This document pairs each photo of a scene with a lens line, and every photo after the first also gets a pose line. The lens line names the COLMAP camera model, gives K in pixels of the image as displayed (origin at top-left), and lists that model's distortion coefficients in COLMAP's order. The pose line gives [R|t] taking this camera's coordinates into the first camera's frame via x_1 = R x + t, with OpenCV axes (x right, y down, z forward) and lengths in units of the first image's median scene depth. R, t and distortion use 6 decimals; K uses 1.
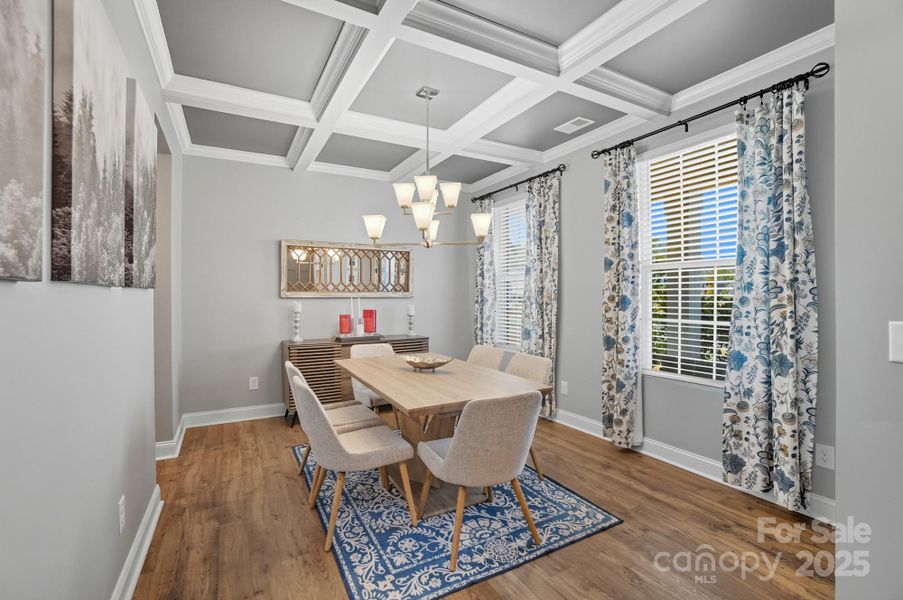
lens RADIAL K [[405.1, 0, 449.3], [0, 405.1, 293.3], [0, 0, 1]] dist [-0.060031, 0.022626]
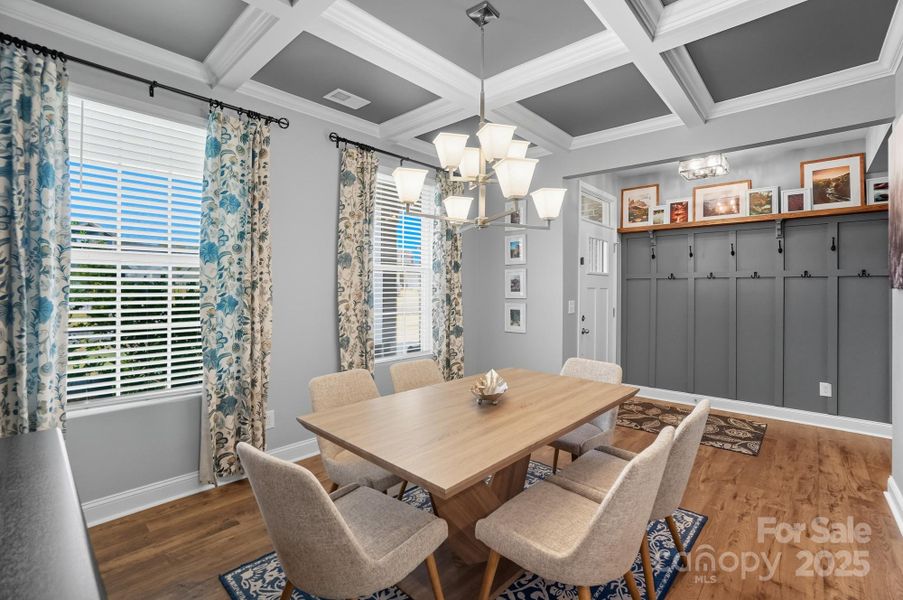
lens RADIAL K [[405.1, 0, 449.3], [0, 405.1, 293.3], [0, 0, 1]] dist [-0.060031, 0.022626]
pose [[-0.315579, -0.009928, 0.948847, -0.957789], [-0.003823, 0.999950, 0.009191, -0.010176], [-0.948892, -0.000727, -0.315602, 1.737236]]
